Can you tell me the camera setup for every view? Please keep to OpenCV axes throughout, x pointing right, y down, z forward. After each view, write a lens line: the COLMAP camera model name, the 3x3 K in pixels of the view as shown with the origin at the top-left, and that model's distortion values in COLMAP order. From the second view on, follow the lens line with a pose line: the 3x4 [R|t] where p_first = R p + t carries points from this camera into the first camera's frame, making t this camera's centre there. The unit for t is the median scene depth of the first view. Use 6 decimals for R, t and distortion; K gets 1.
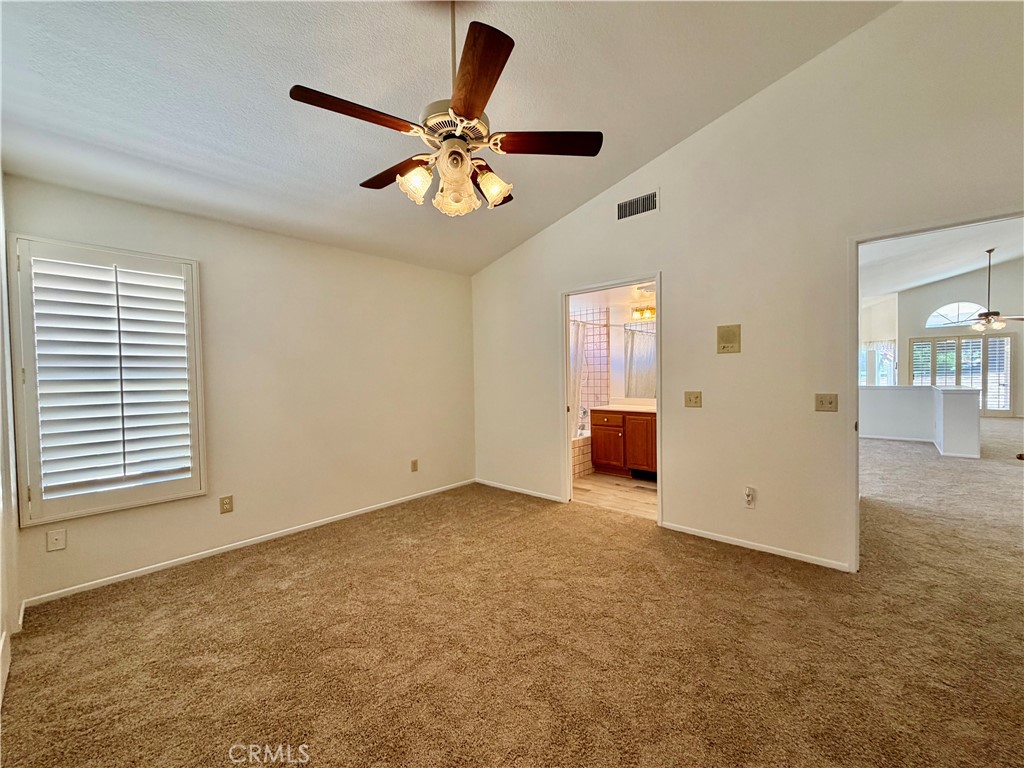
lens RADIAL K [[411.4, 0, 509.1], [0, 411.4, 386.1], [0, 0, 1]] dist [-0.001310, 0.000448]
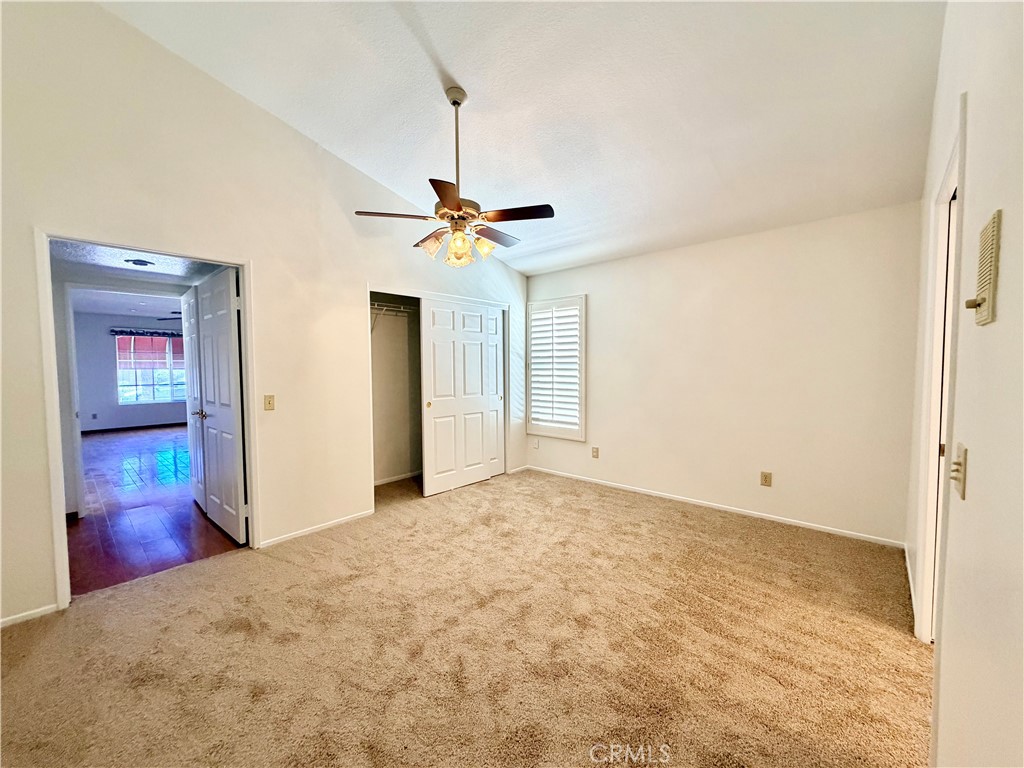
lens RADIAL K [[410.5, 0, 509.1], [0, 410.5, 386.3], [0, 0, 1]] dist [-0.000640, 0.000140]
pose [[0.003250, 0.070309, -0.997520, 0.863185], [-0.018812, 0.997353, 0.070236, -0.058803], [0.999818, 0.018537, 0.004564, 0.723219]]
